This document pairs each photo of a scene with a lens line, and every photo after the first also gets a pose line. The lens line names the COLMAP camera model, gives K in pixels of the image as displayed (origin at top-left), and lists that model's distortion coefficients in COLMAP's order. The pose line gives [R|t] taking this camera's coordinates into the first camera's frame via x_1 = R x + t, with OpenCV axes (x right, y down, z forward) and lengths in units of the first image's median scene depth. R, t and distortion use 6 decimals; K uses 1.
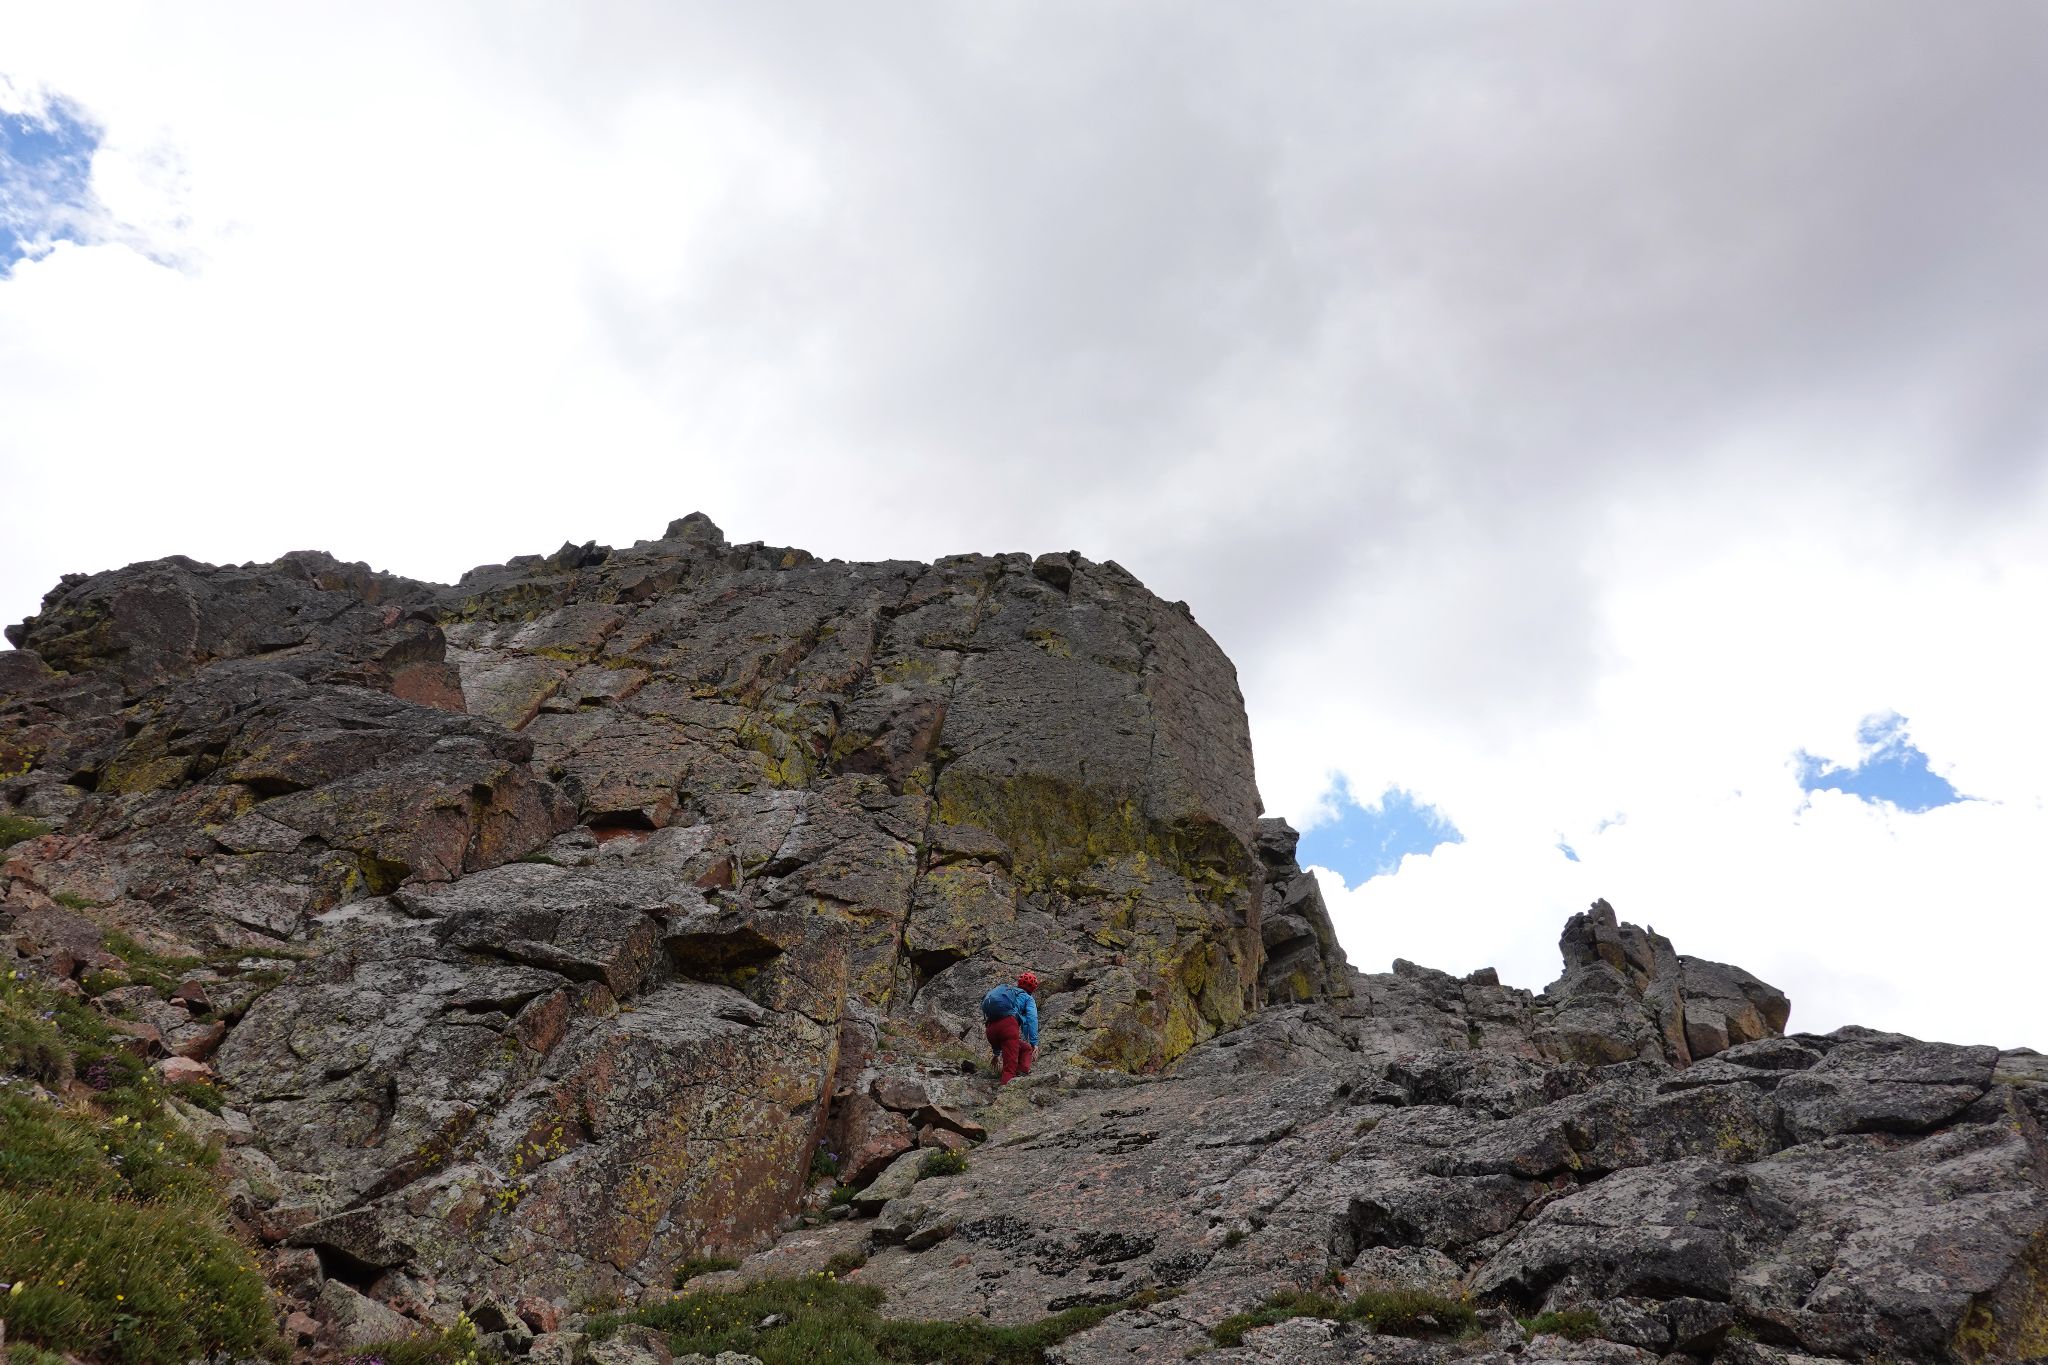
lens RADIAL K [[1364.1, 0, 1008.8], [0, 1364.1, 677.4], [0, 0, 1]] dist [-0.005880, -0.009858]
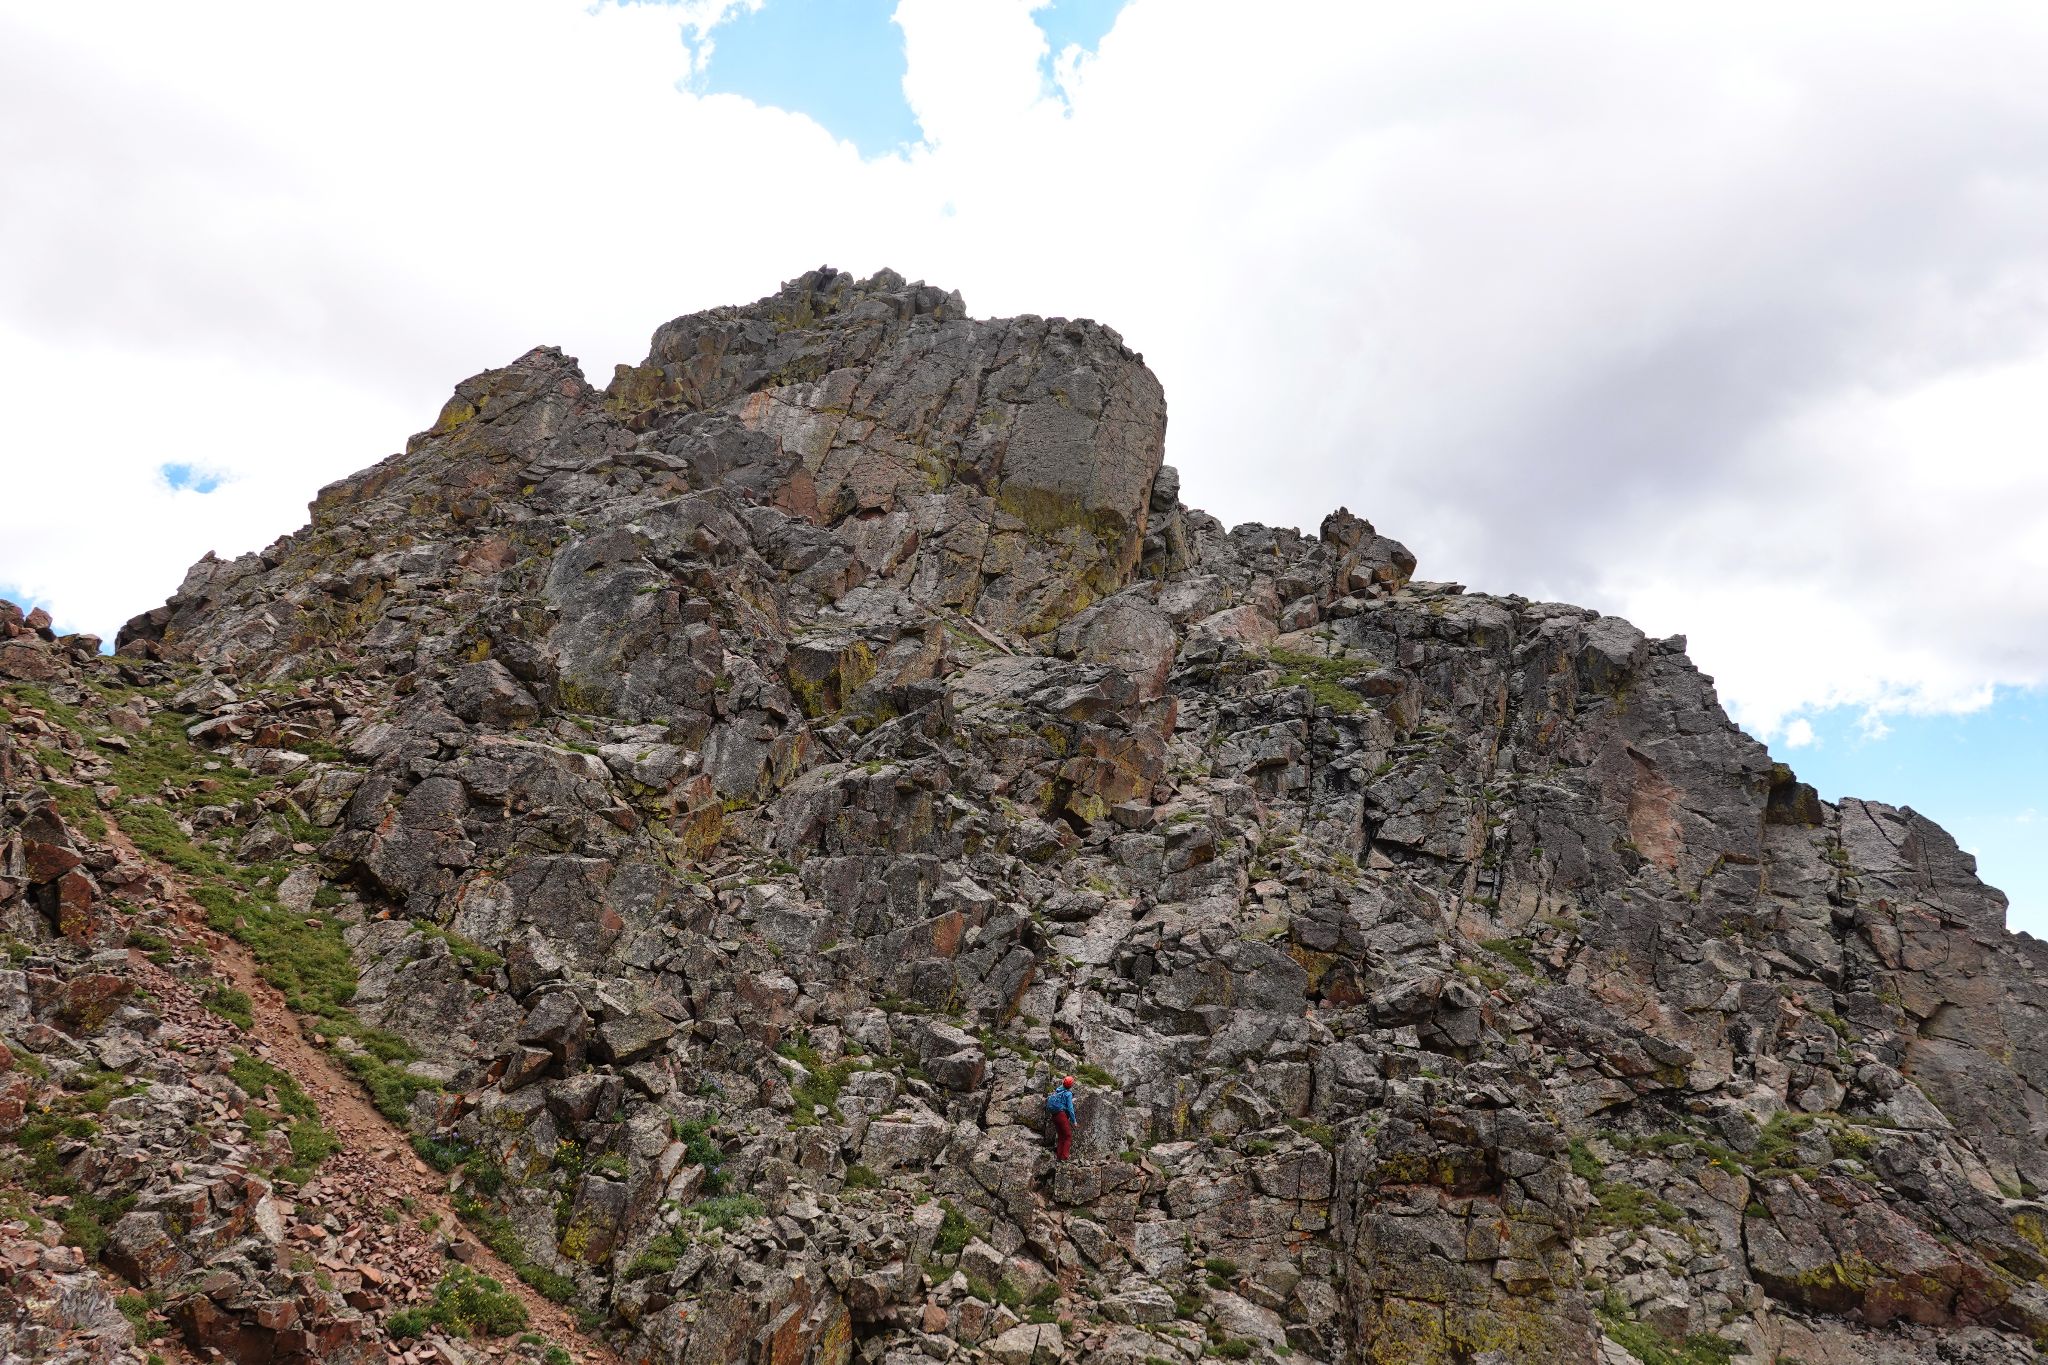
lens RADIAL K [[1364.1, 0, 1027.7], [0, 1364.1, 681.1], [0, 0, 1]] dist [-0.005880, -0.009858]
pose [[0.991041, 0.017840, -0.132361, 0.324972], [0.042381, 0.897811, 0.438336, -0.680493], [0.126655, -0.440019, 0.889012, -1.290425]]
